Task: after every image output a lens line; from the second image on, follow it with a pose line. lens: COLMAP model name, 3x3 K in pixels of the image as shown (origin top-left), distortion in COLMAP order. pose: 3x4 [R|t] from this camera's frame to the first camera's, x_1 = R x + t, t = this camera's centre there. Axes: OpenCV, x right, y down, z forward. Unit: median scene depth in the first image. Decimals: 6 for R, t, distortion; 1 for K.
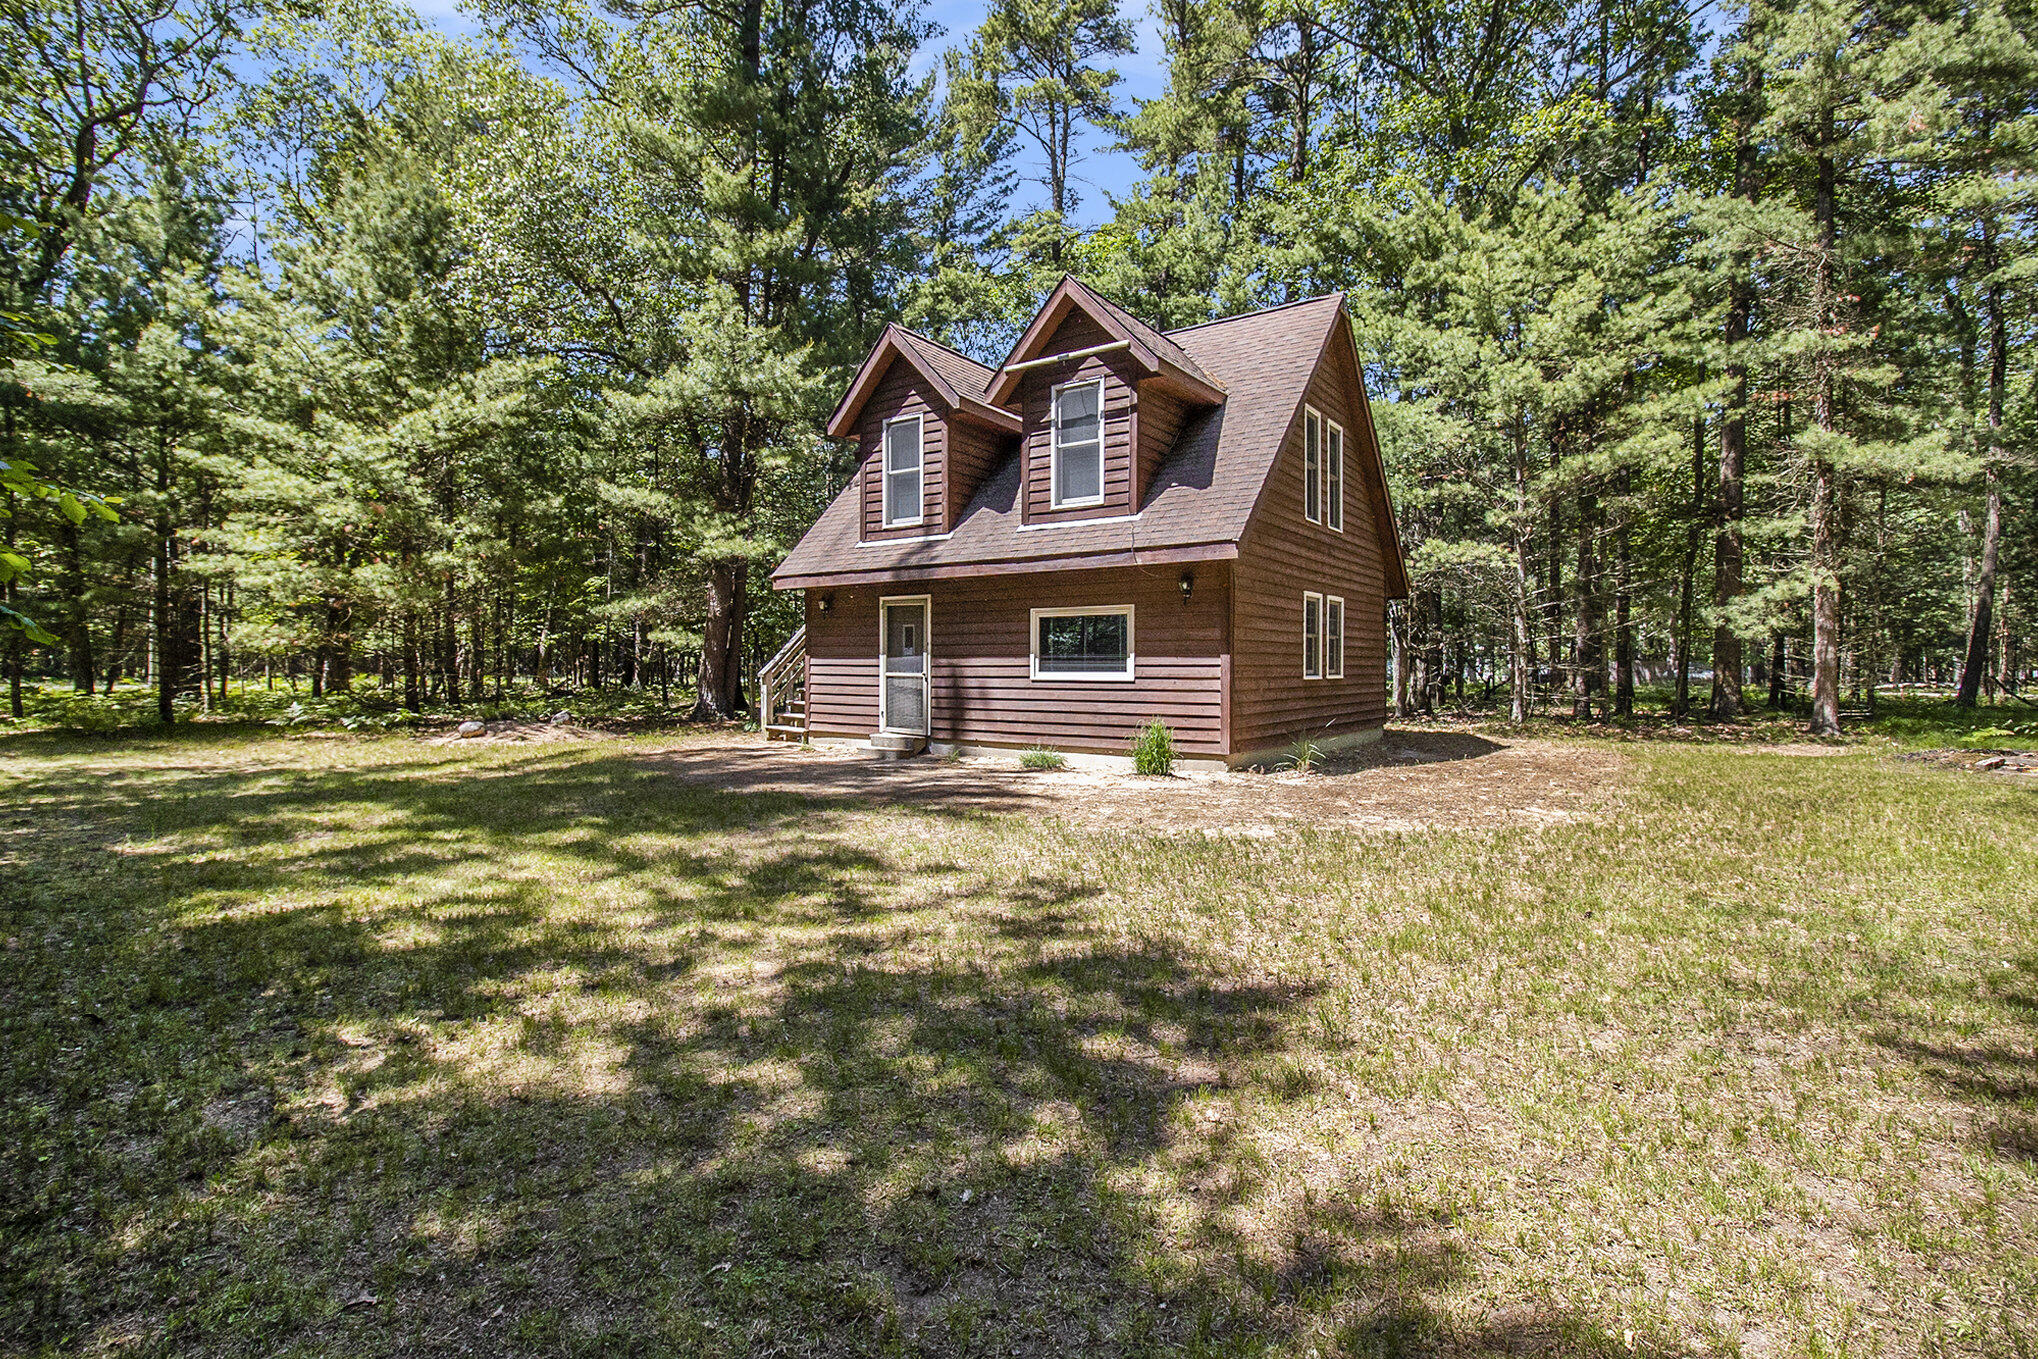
lens RADIAL K [[920.7, 0, 1020.0], [0, 920.7, 655.2], [0, 0, 1]] dist [-0.001608, -0.000221]
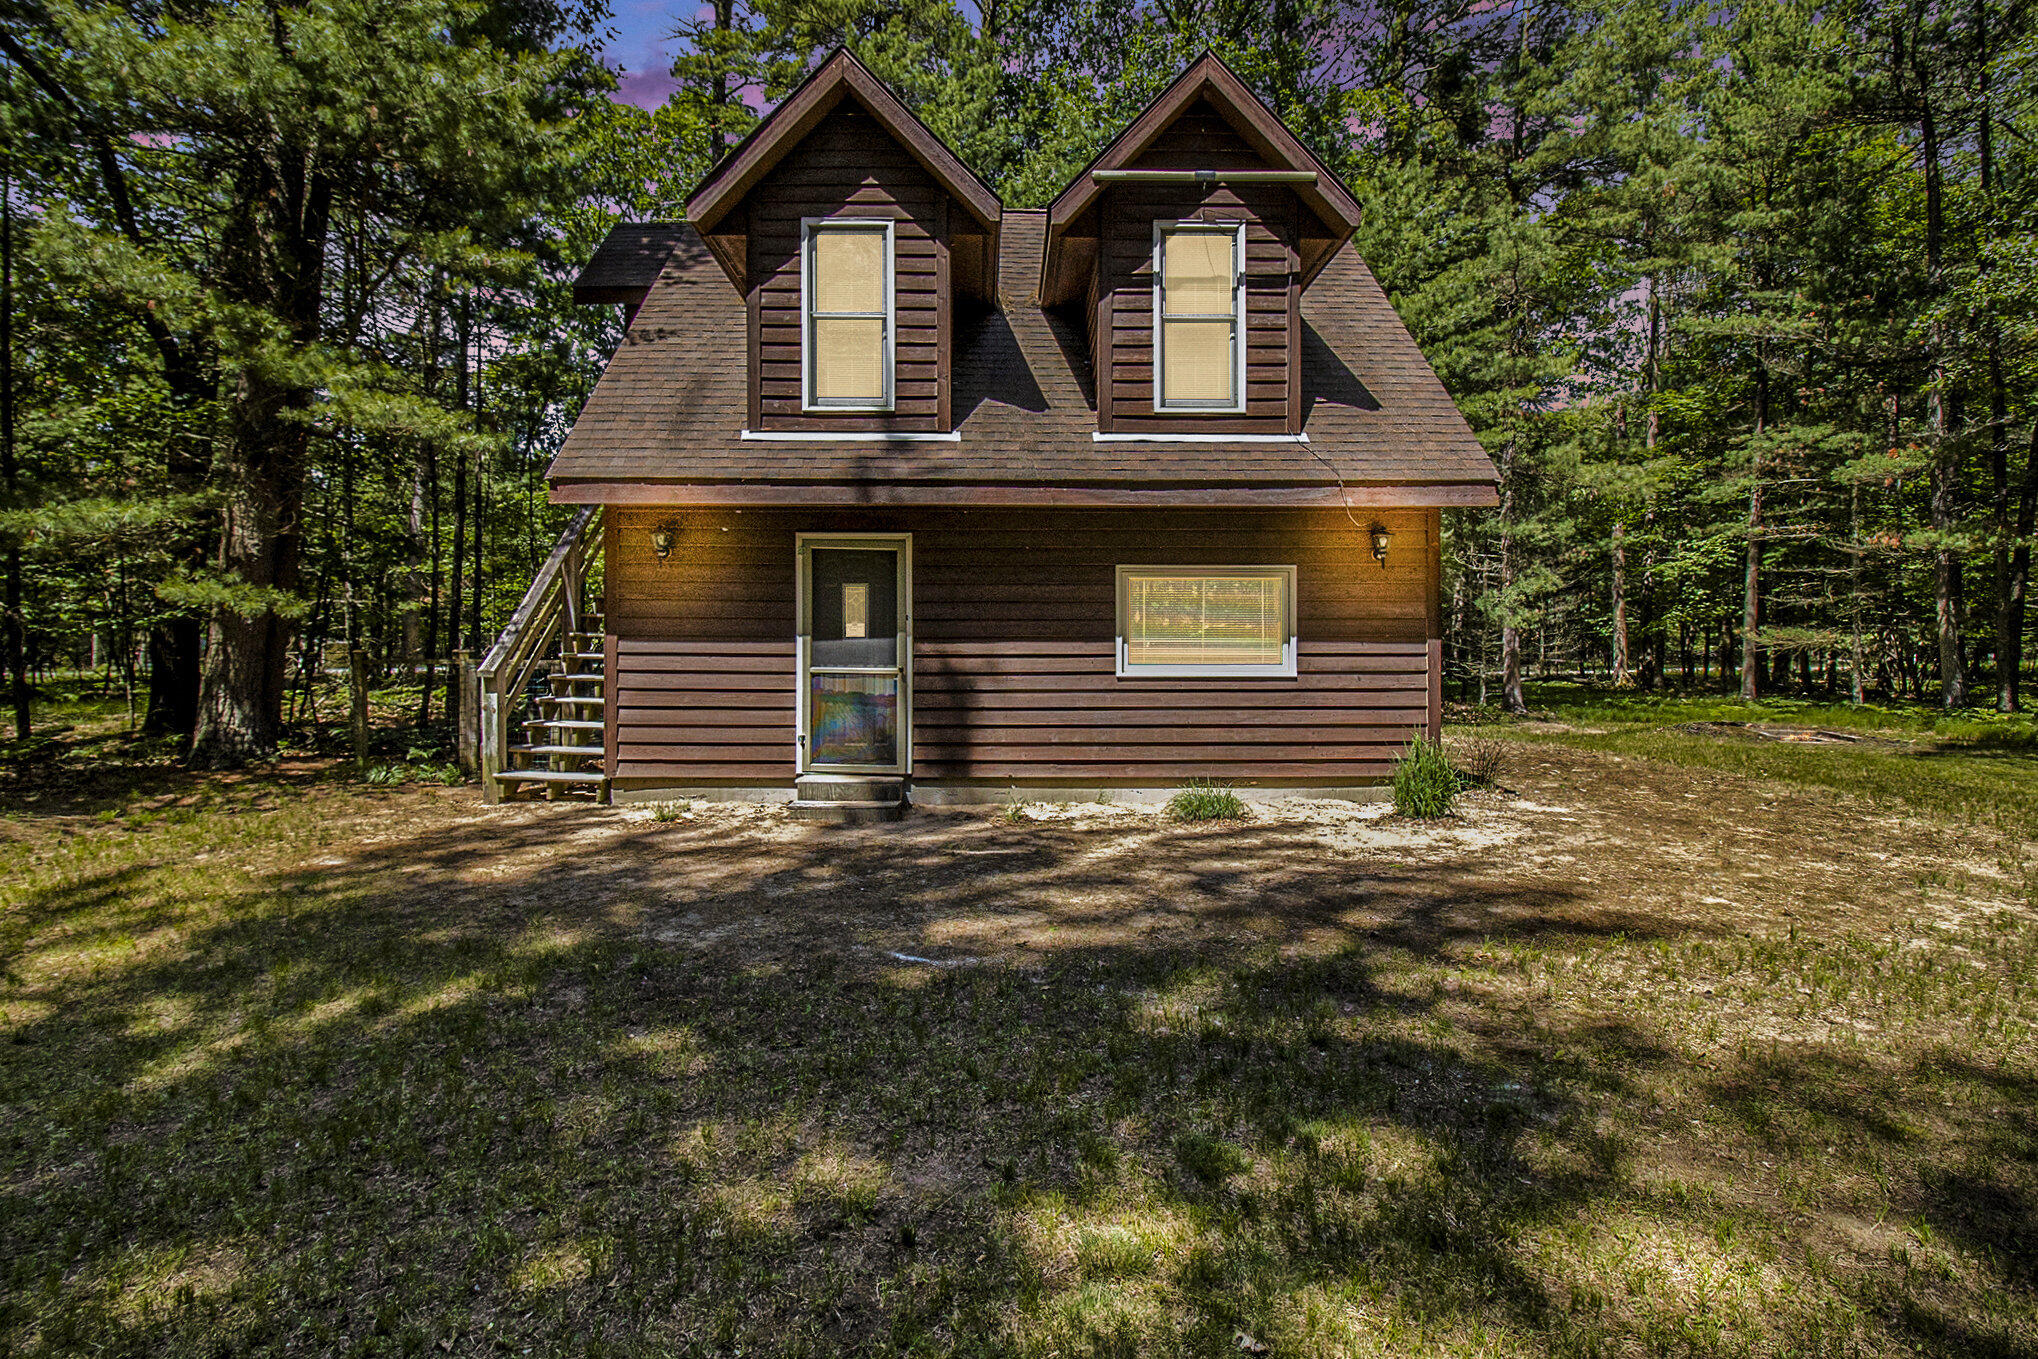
lens RADIAL K [[920.7, 0, 1020.0], [0, 920.7, 655.2], [0, 0, 1]] dist [-0.001608, -0.000221]
pose [[0.818759, 0.000723, 0.574137, -0.388606], [-0.005919, 0.999957, 0.007183, 0.007178], [-0.574107, -0.009279, 0.818728, 0.494415]]
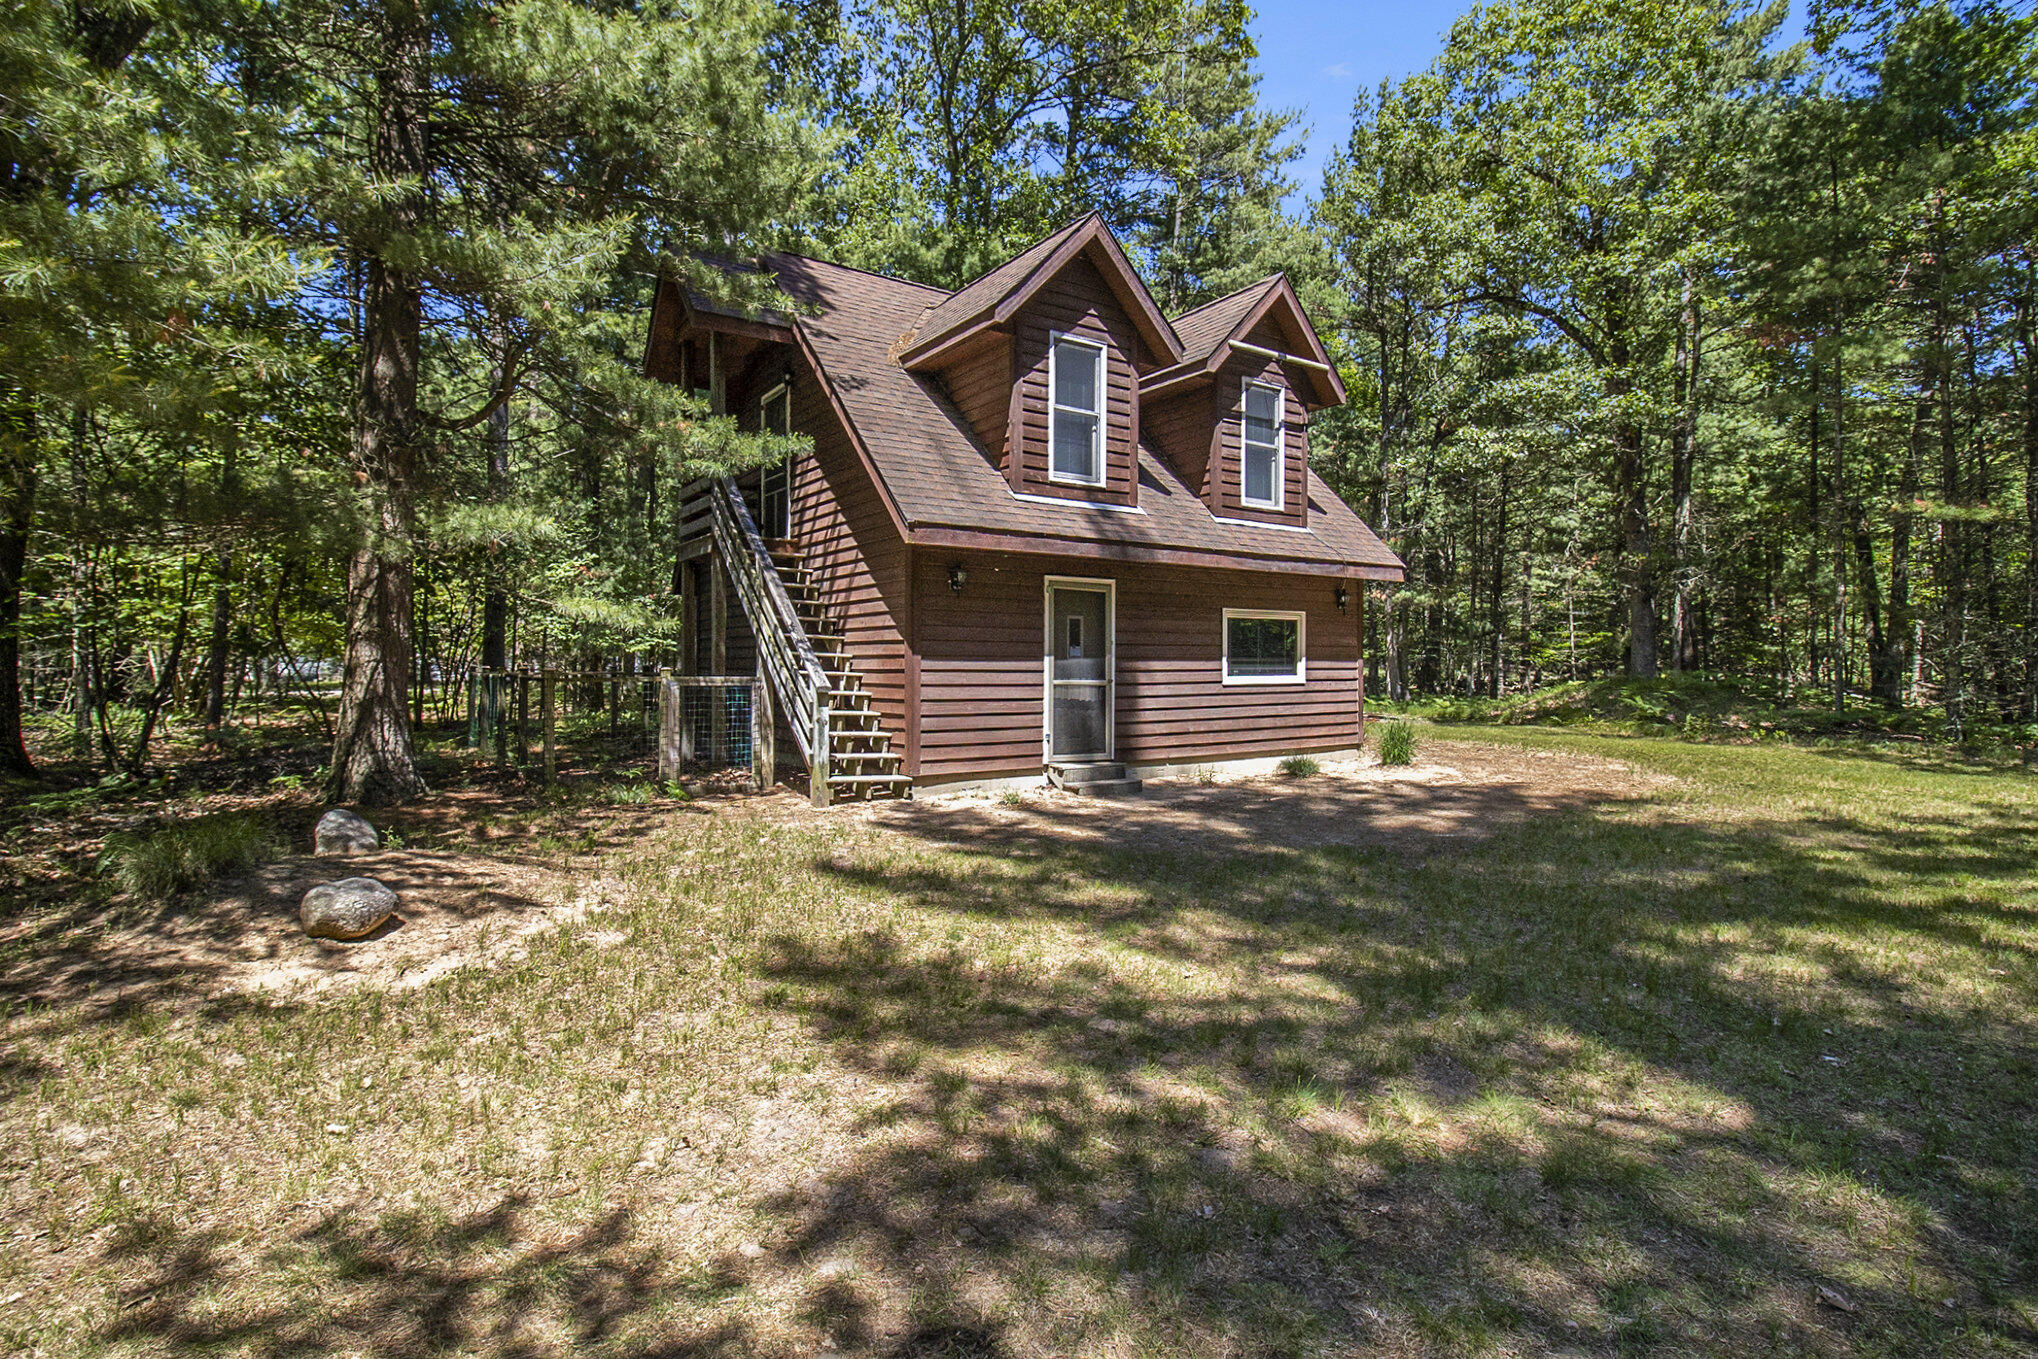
lens RADIAL K [[920.7, 0, 1020.0], [0, 920.7, 655.2], [0, 0, 1]] dist [-0.001608, -0.000221]
pose [[0.389754, 0.007919, 0.920885, -0.877286], [-0.008592, 0.999951, -0.004962, 0.003113], [-0.920879, -0.005978, 0.389803, 0.791162]]
